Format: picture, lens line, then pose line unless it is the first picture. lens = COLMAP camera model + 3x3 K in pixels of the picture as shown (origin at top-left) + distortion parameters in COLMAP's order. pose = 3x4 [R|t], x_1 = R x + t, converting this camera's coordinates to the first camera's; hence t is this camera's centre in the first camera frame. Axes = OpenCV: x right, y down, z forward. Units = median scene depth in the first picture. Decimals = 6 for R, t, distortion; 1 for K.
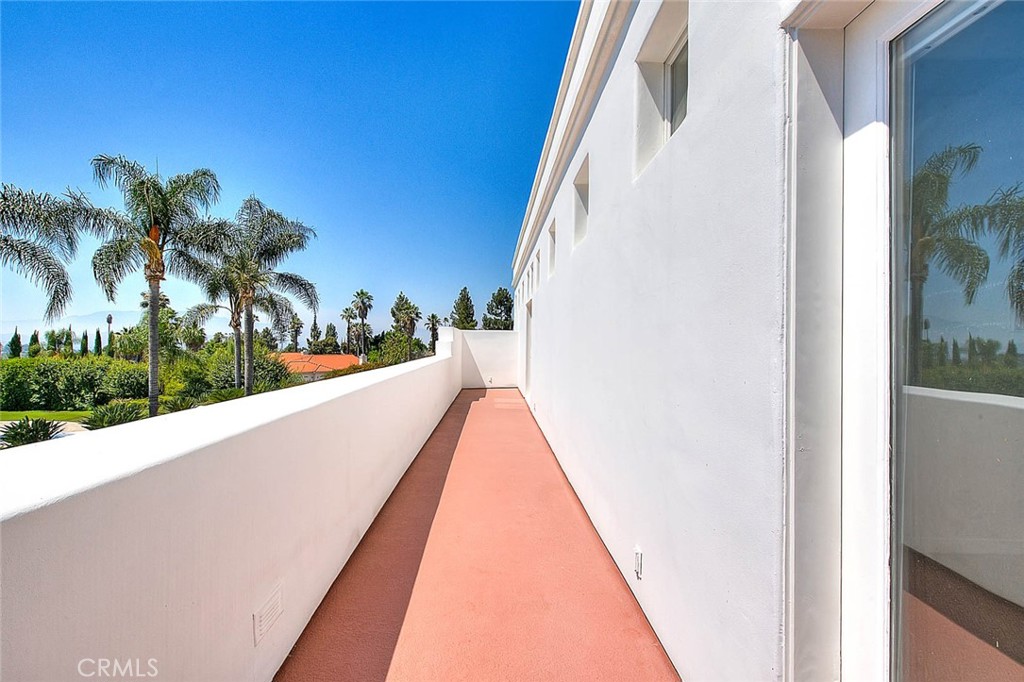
lens RADIAL K [[419.0, 0, 512.5], [0, 419.0, 344.7], [0, 0, 1]] dist [-0.001503, -0.000308]
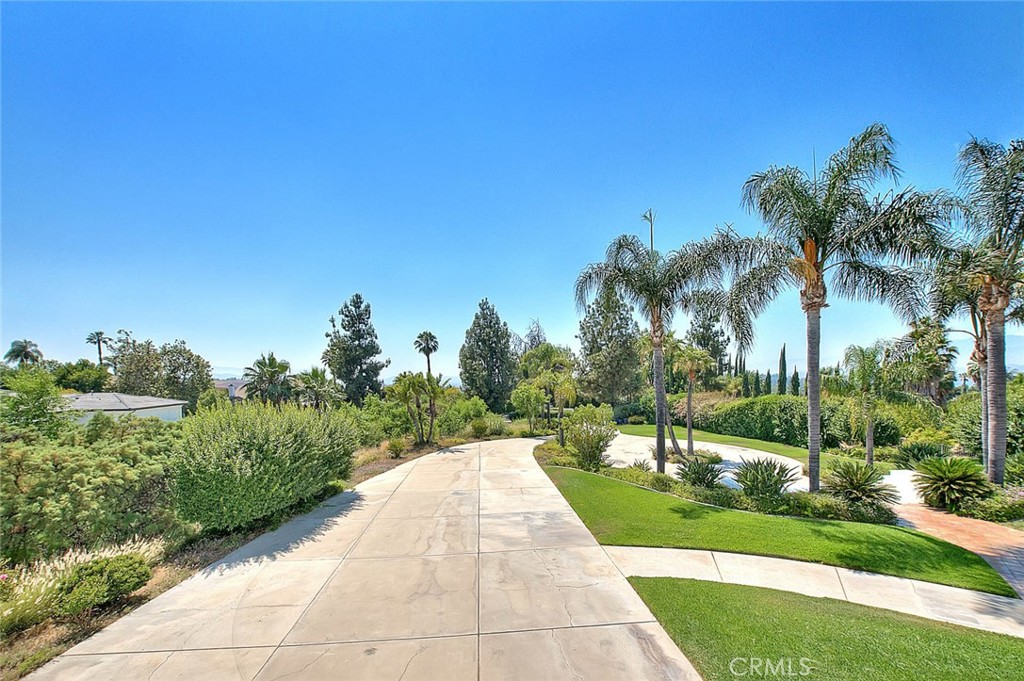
lens RADIAL K [[416.8, 0, 527.8], [0, 416.8, 379.2], [0, 0, 1]] dist [-0.000778, -0.000161]
pose [[0.061708, -0.000551, -0.998094, -0.078126], [0.007792, 0.999970, -0.000071, -0.018837], [0.998064, -0.007773, 0.061711, 0.280047]]
